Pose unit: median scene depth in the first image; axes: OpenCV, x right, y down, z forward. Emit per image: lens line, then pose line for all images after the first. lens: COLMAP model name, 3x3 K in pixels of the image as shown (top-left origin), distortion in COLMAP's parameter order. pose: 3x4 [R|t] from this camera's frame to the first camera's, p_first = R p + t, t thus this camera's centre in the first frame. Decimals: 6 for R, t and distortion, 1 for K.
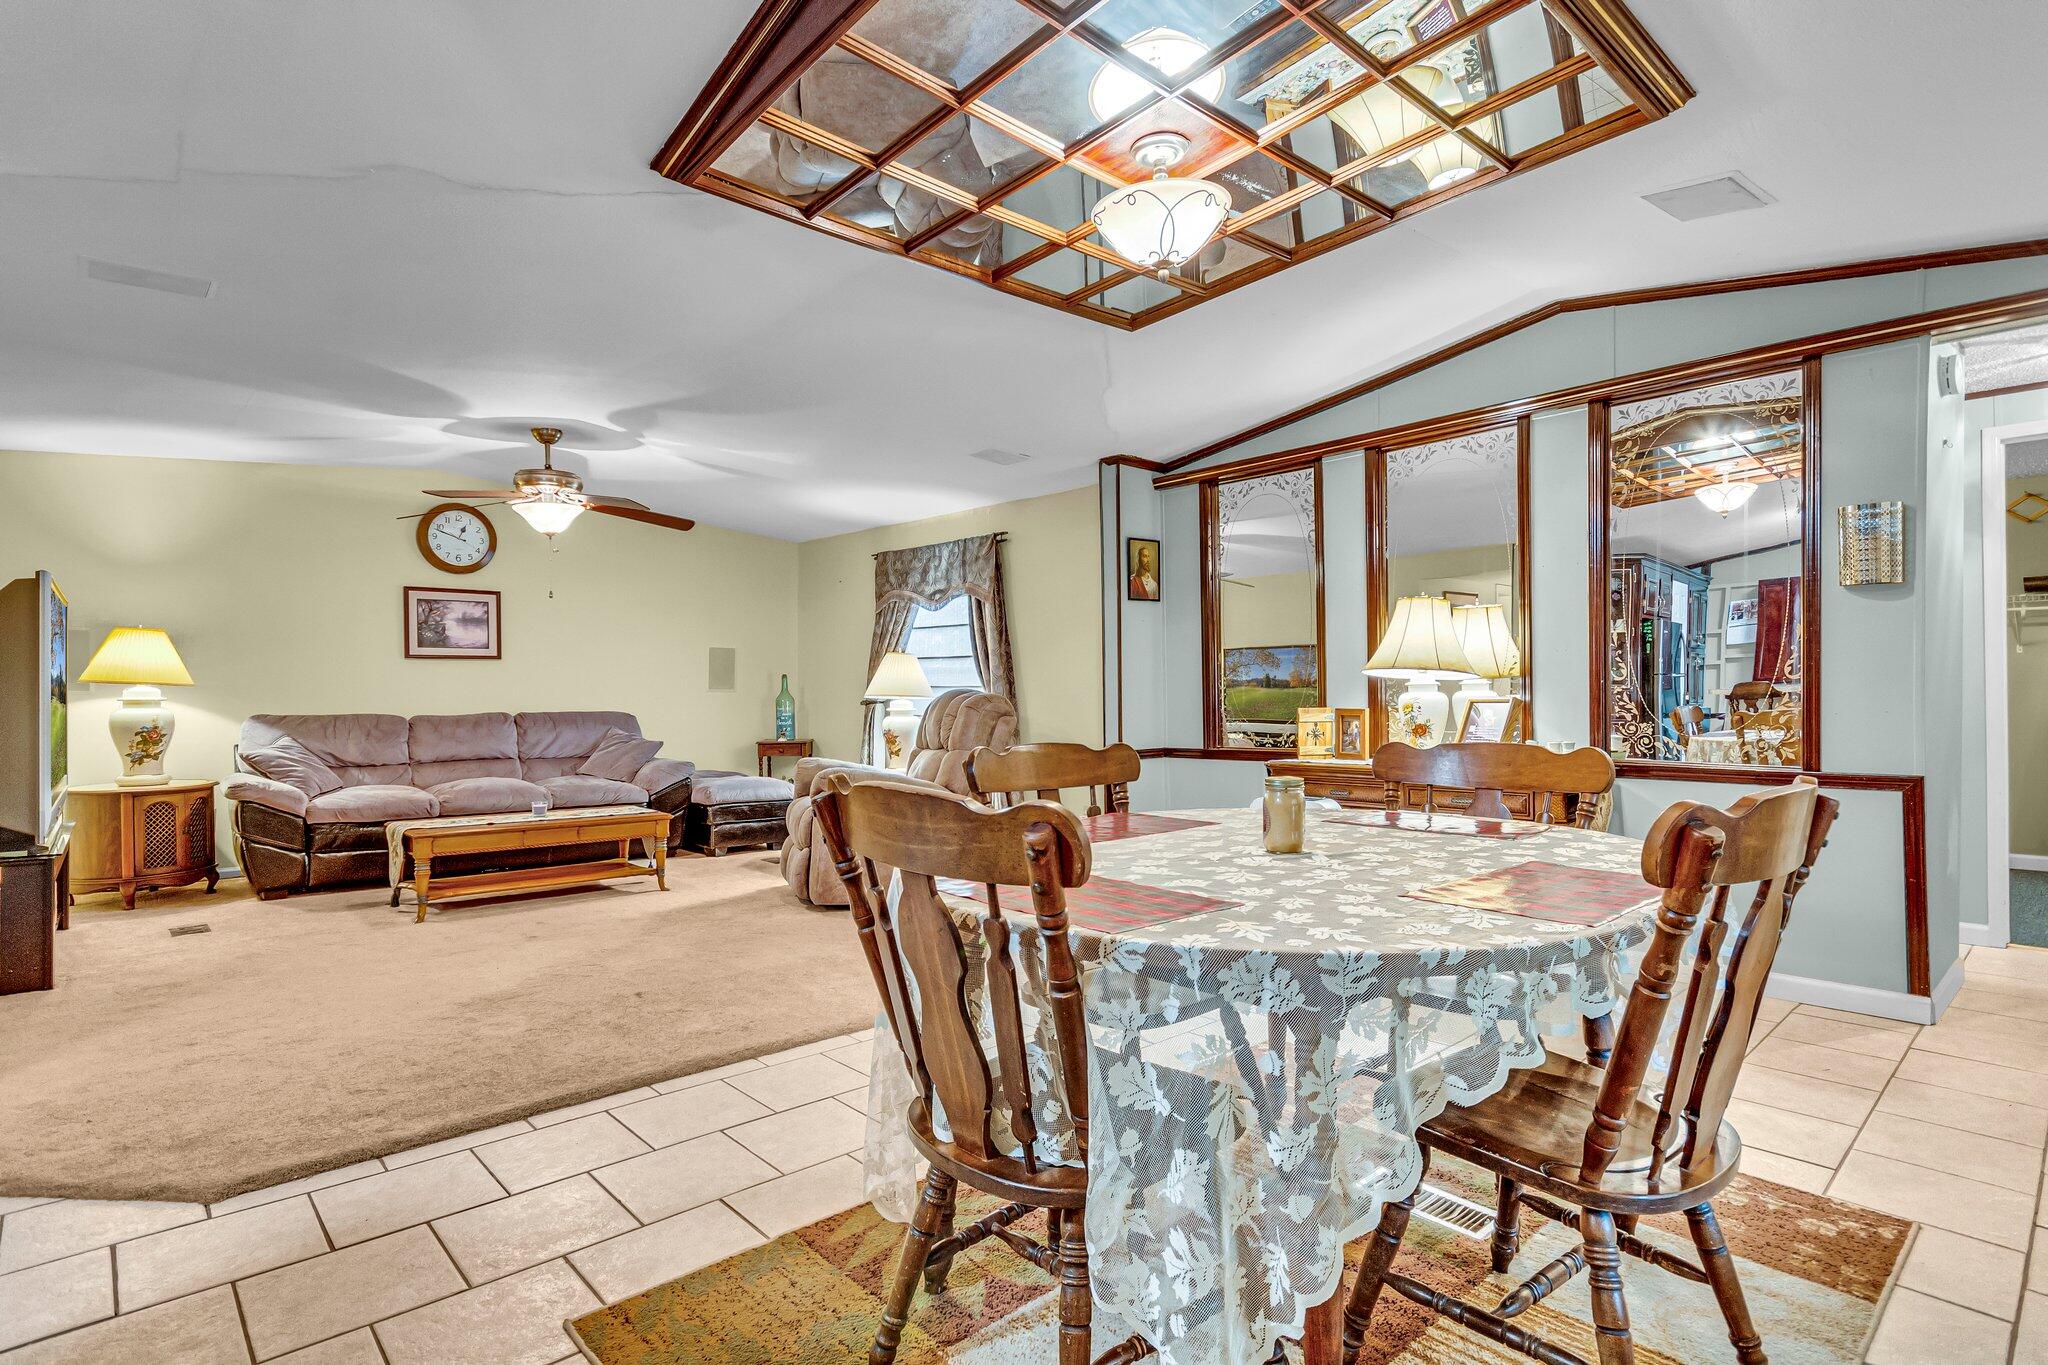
lens RADIAL K [[1033.0, 0, 1030.5], [0, 1033.0, 695.0], [0, 0, 1]] dist [0.000483, -0.000846]
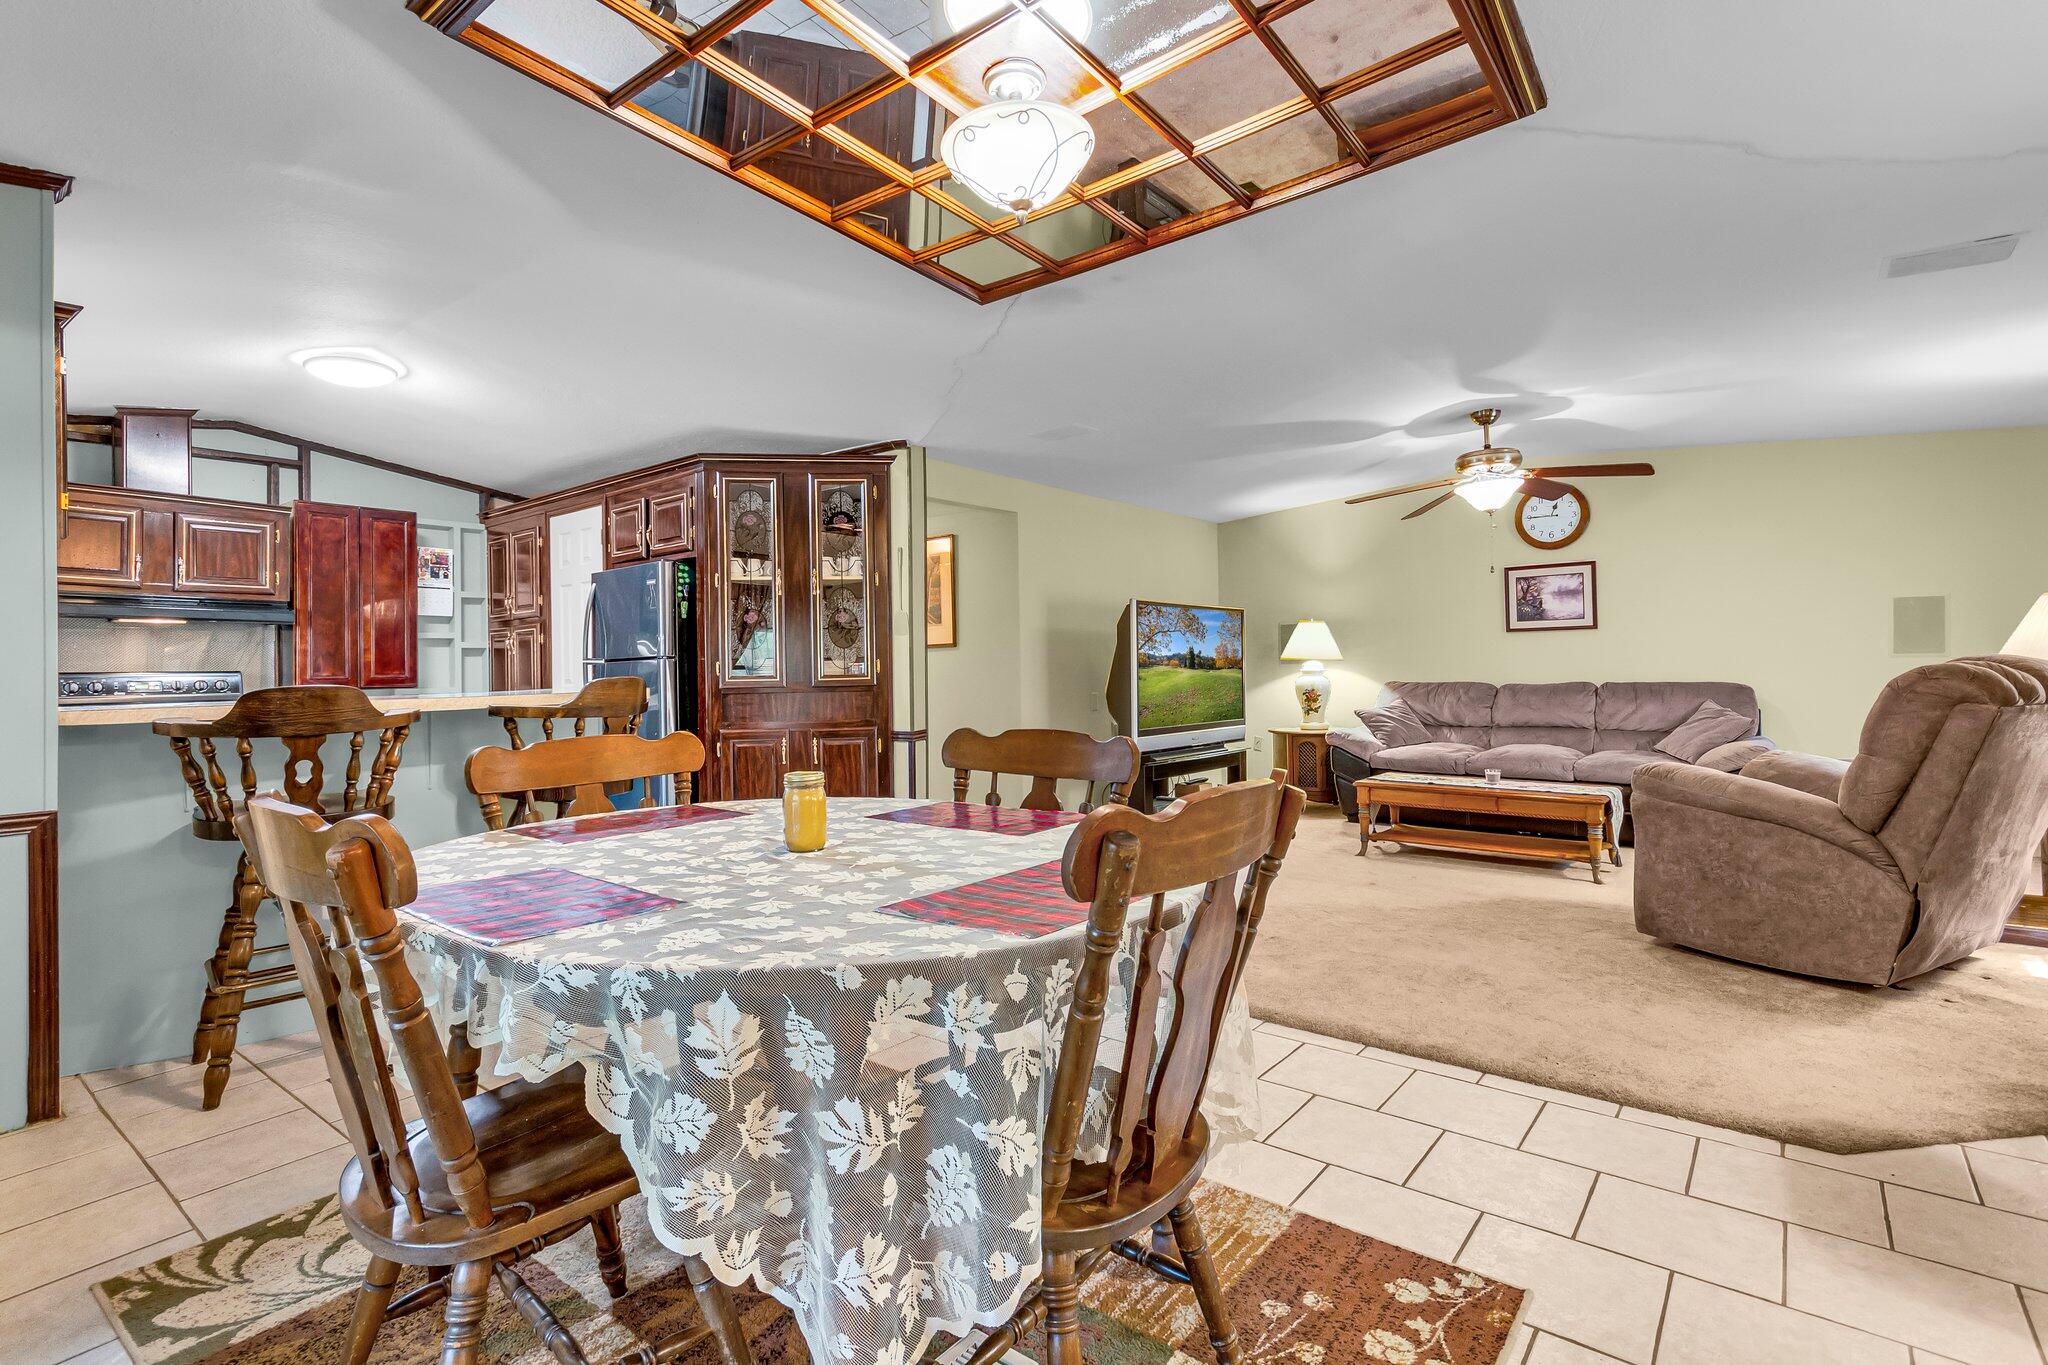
lens RADIAL K [[977.6, 0, 1032.3], [0, 977.6, 657.6], [0, 0, 1]] dist [0.011106, 0.000038]
pose [[0.160324, -0.010282, -0.987011, 0.368760], [0.012443, 0.999887, -0.008395, -0.005782], [0.986986, -0.010935, 0.160434, 0.335952]]
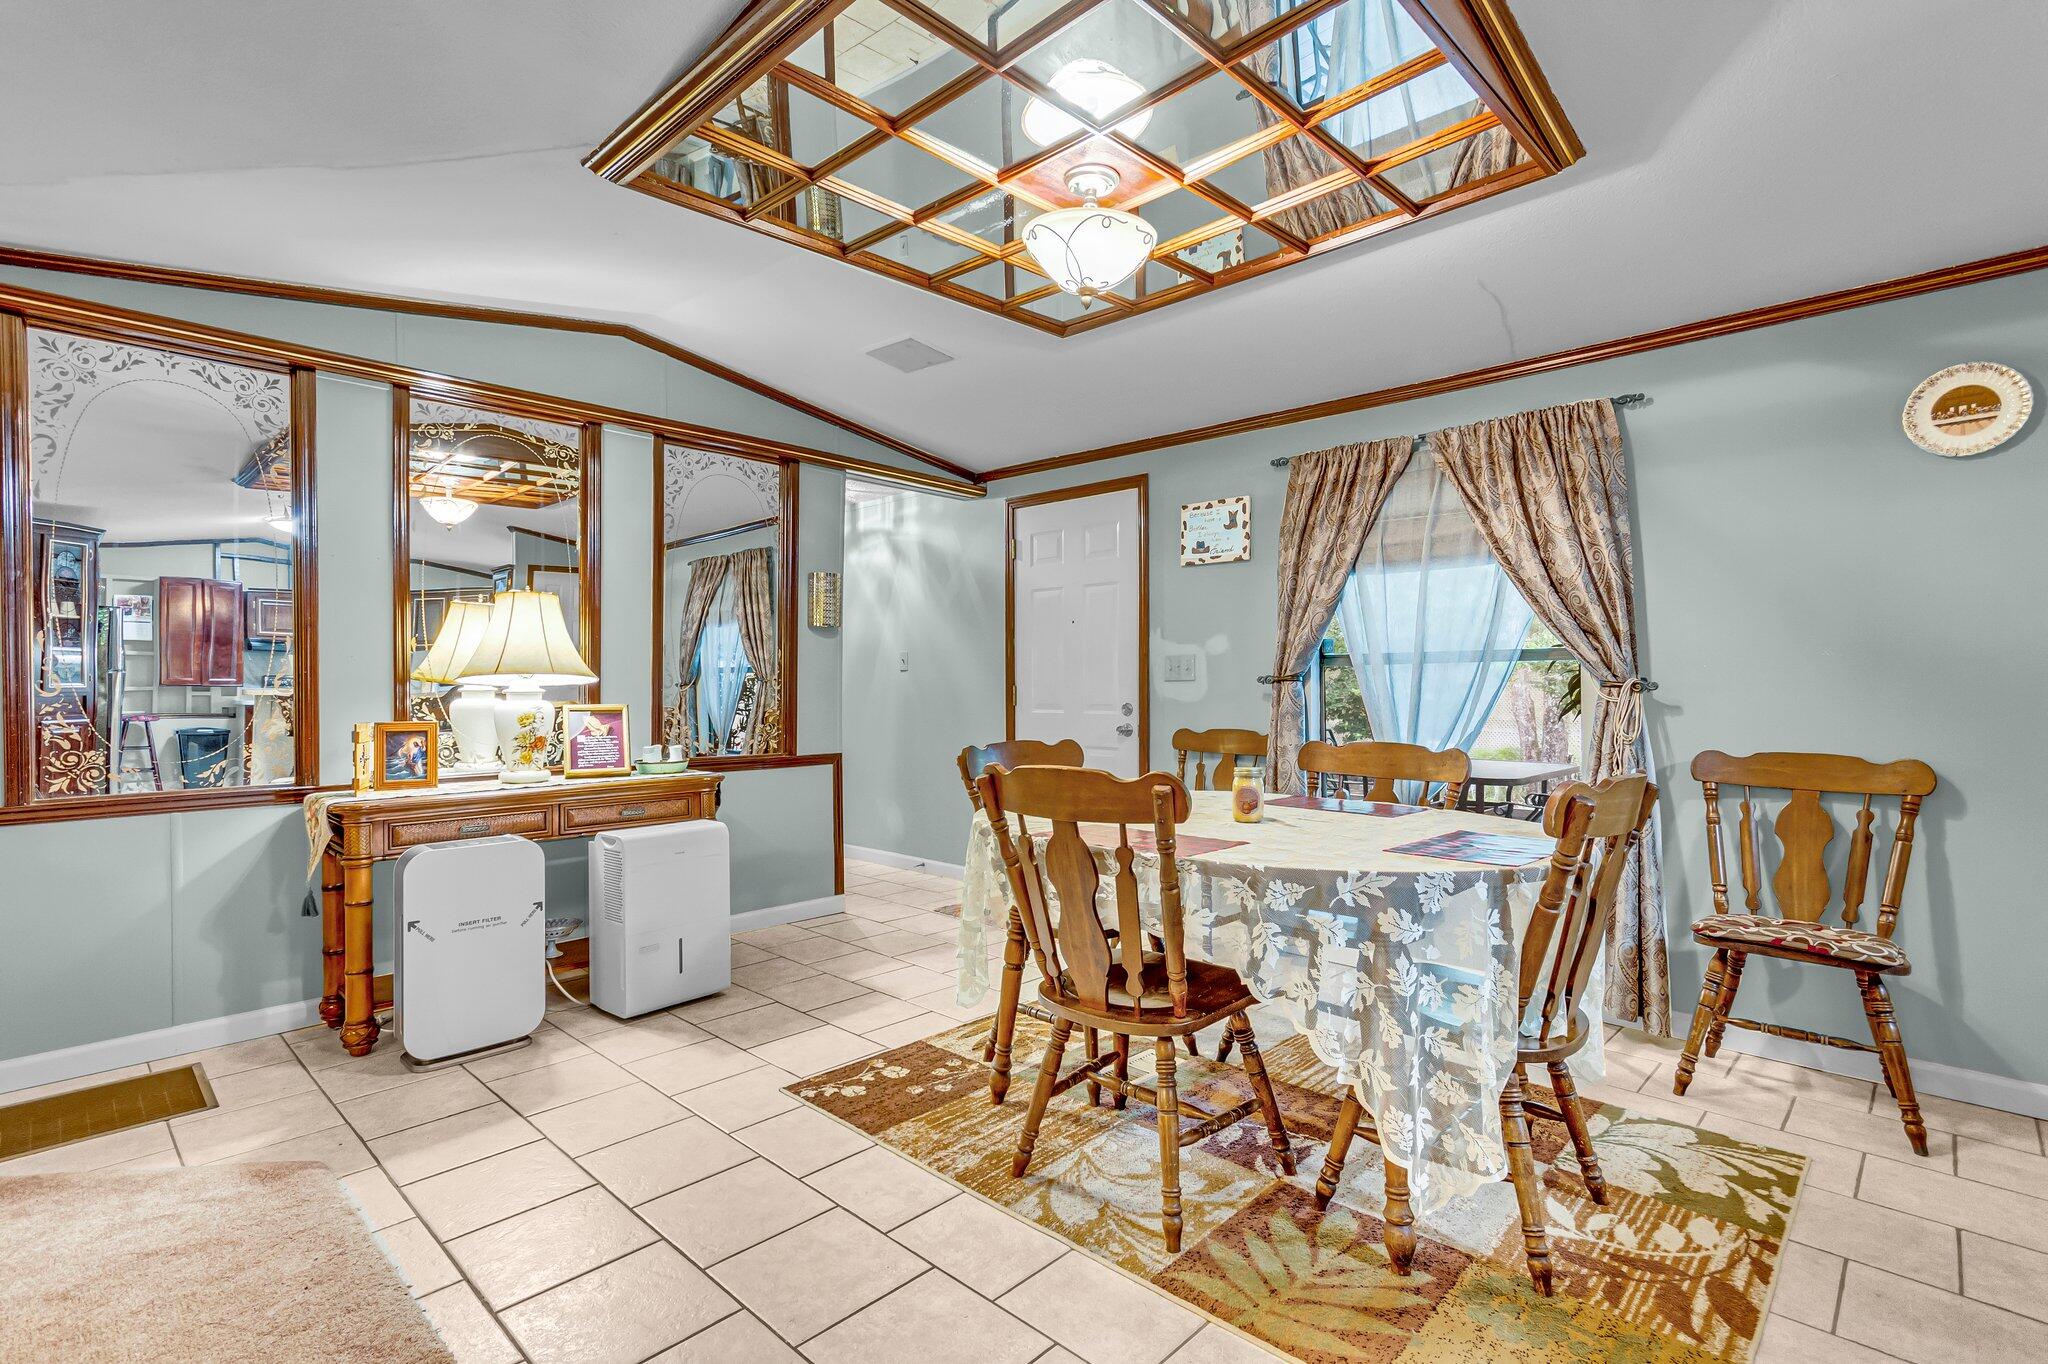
lens RADIAL K [[953.1, 0, 1024.5], [0, 953.1, 688.5], [0, 0, 1]] dist [0.007018, 0.000387]
pose [[-0.069488, 0.005069, 0.997570, -0.311158], [-0.000016, 0.999987, -0.005082, -0.005939], [-0.997583, -0.000370, -0.069487, 0.435105]]
